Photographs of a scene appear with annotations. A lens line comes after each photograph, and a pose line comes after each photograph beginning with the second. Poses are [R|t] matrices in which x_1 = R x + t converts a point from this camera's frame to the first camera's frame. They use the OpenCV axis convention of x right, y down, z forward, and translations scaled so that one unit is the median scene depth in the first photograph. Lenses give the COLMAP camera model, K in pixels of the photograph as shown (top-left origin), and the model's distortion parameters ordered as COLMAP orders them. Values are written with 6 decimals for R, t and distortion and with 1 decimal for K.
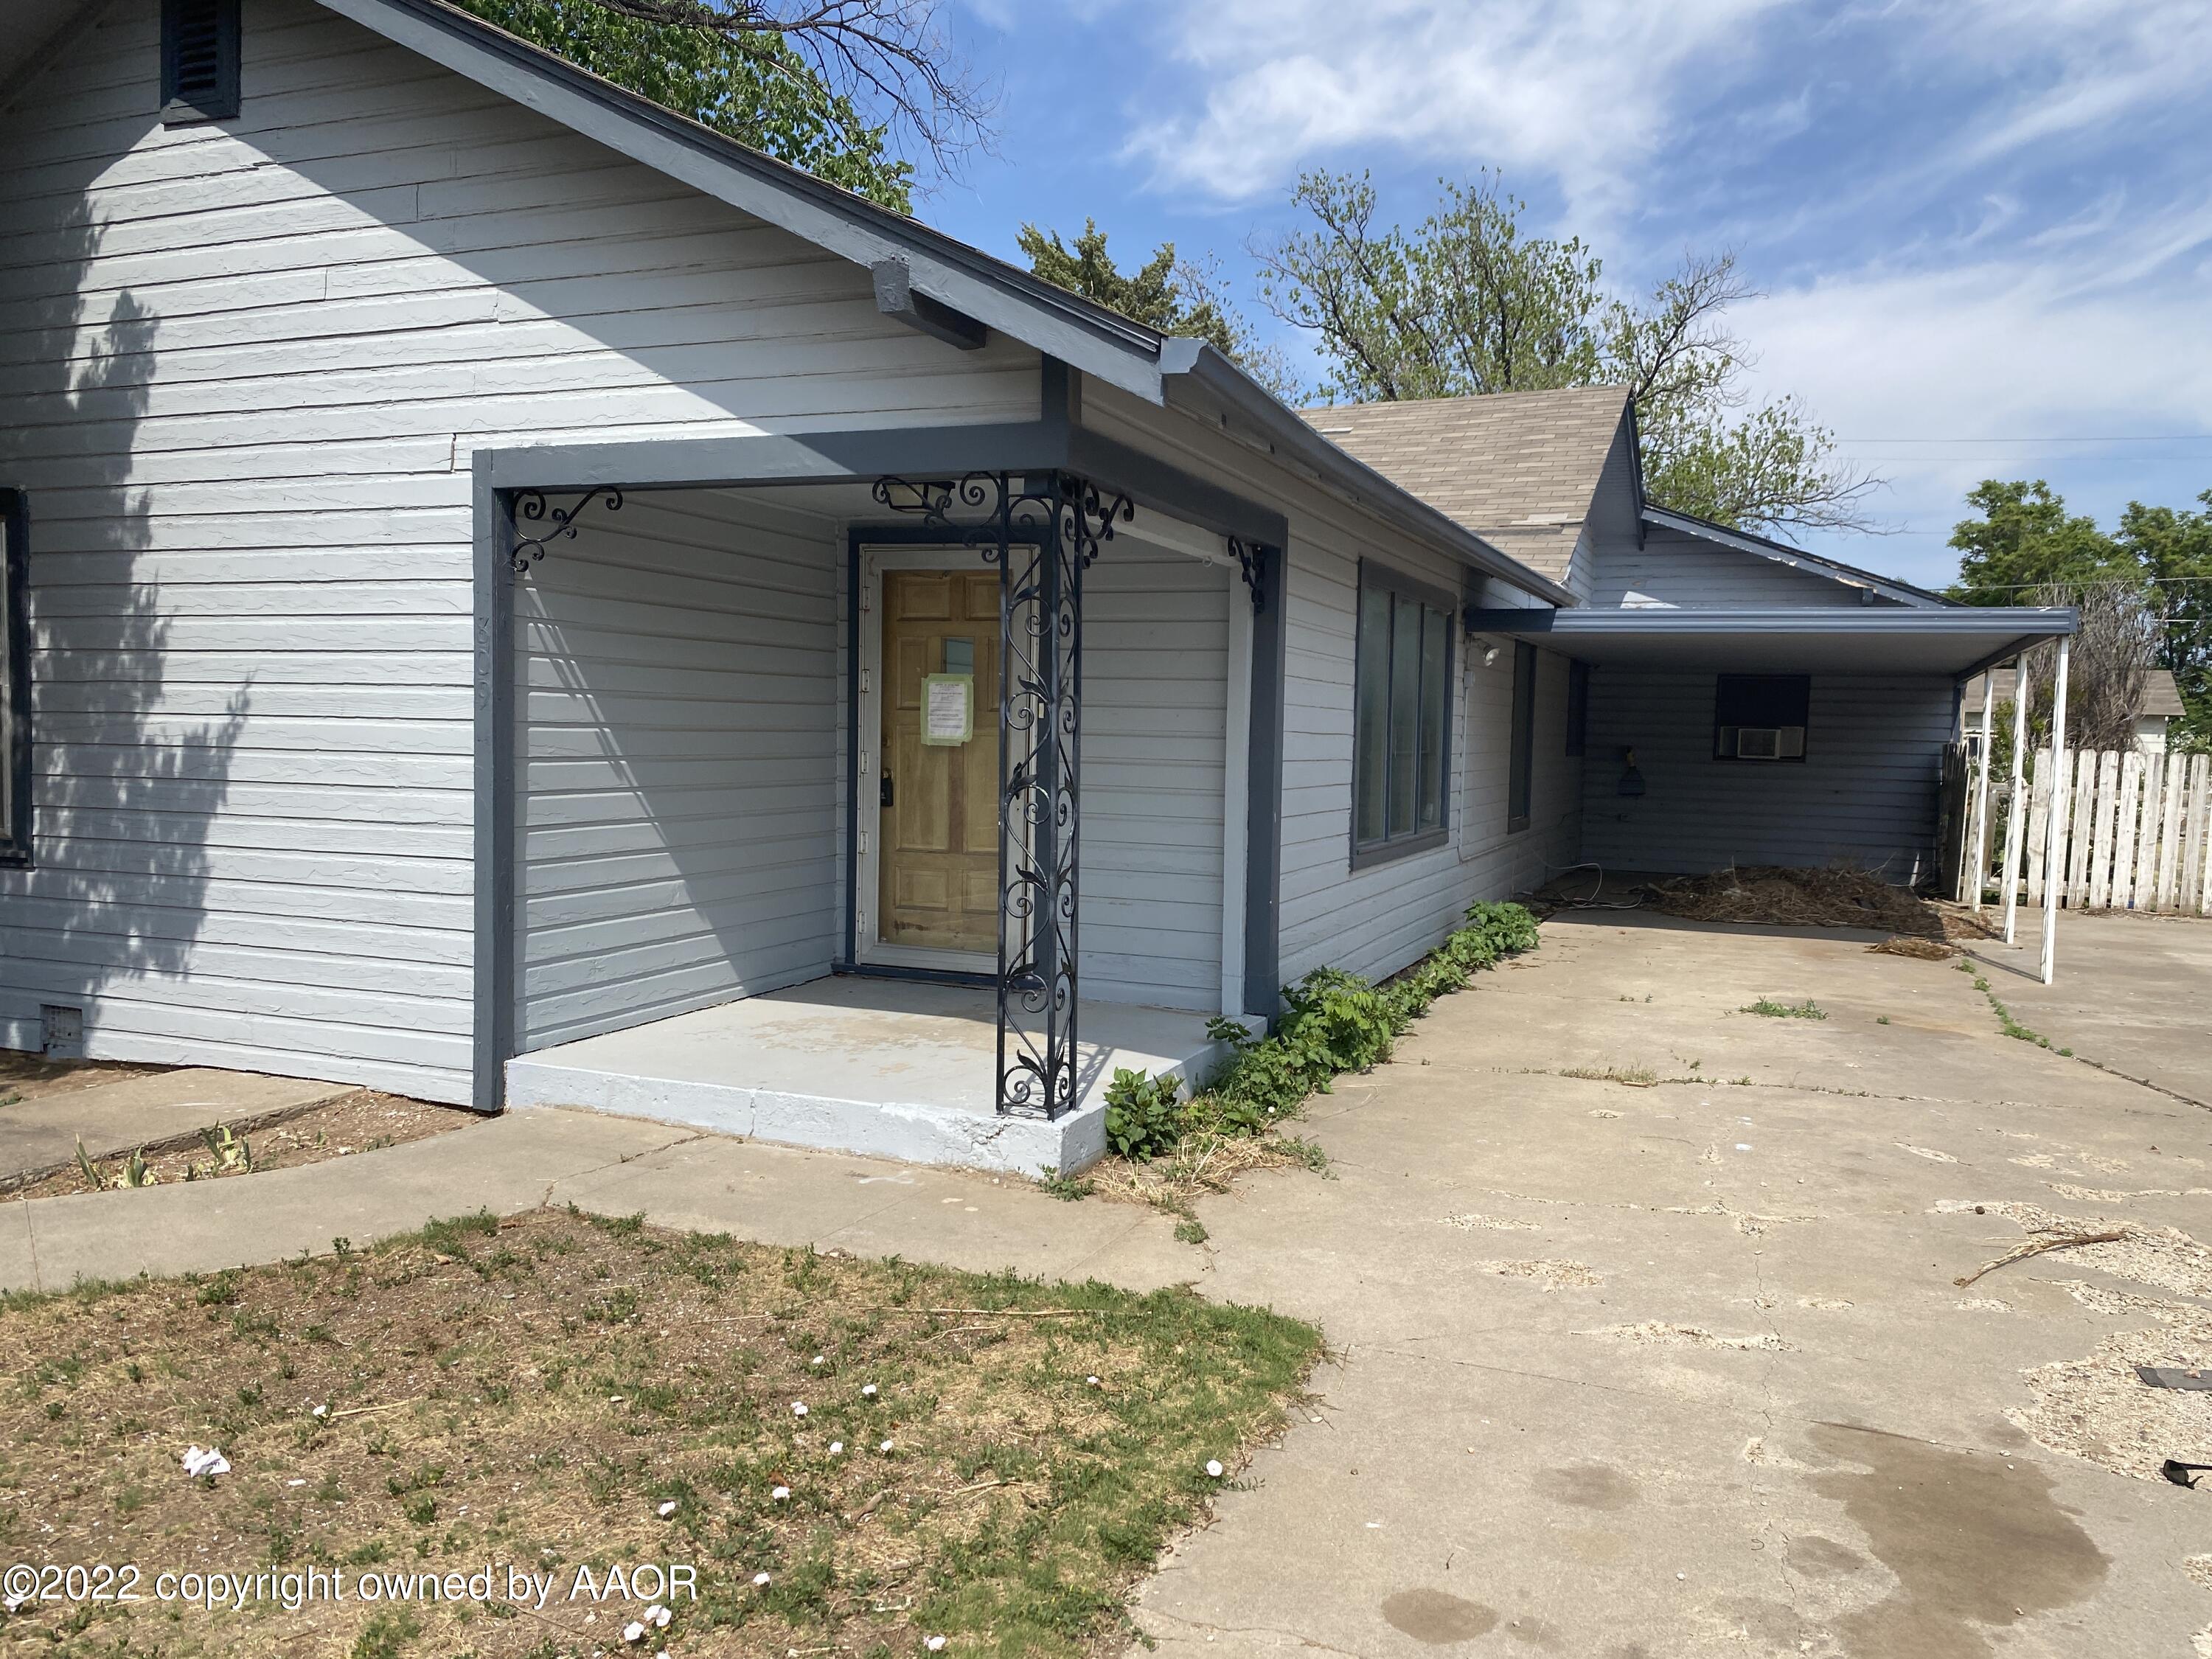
lens RADIAL K [[1712.3, 0, 1111.6], [0, 1712.3, 835.9], [0, 0, 1]] dist [0.010680, -0.011462]
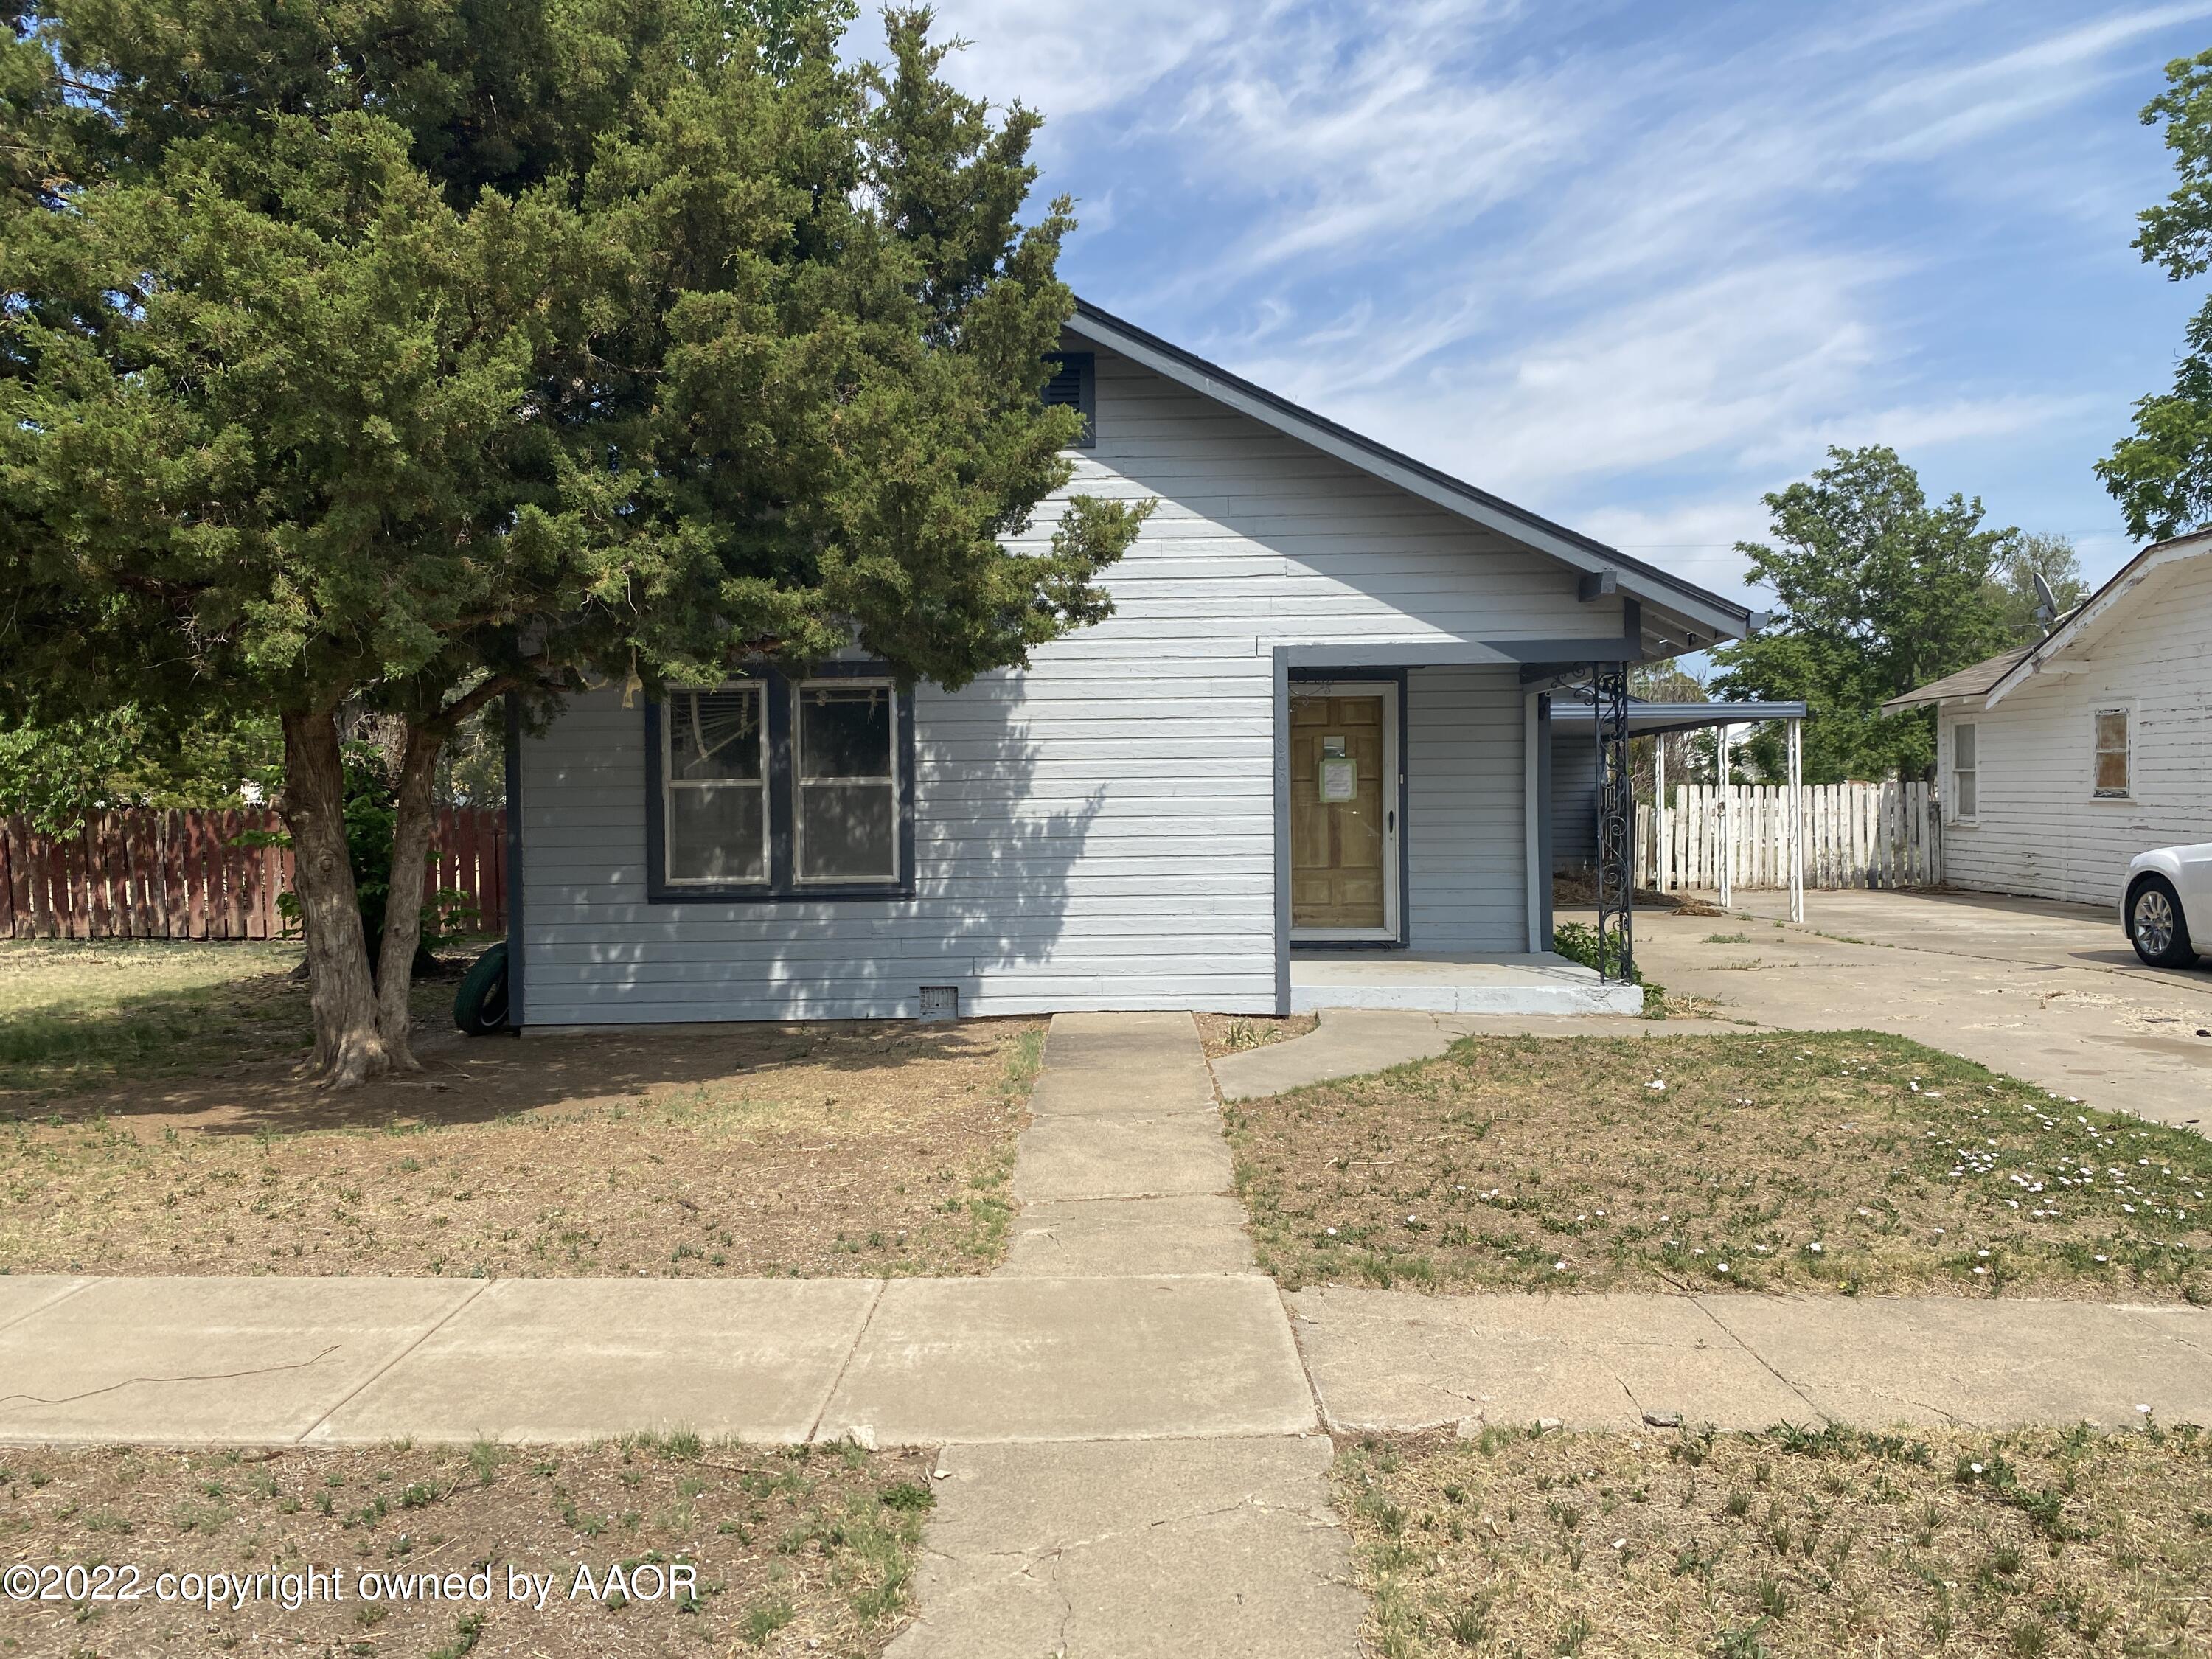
lens RADIAL K [[1712.3, 0, 1099.6], [0, 1712.3, 827.2], [0, 0, 1]] dist [0.010680, -0.011462]
pose [[0.935142, -0.042493, 0.351715, -1.069859], [0.056180, 0.998005, -0.028796, 0.006367], [-0.349789, 0.046688, 0.935664, -0.551567]]
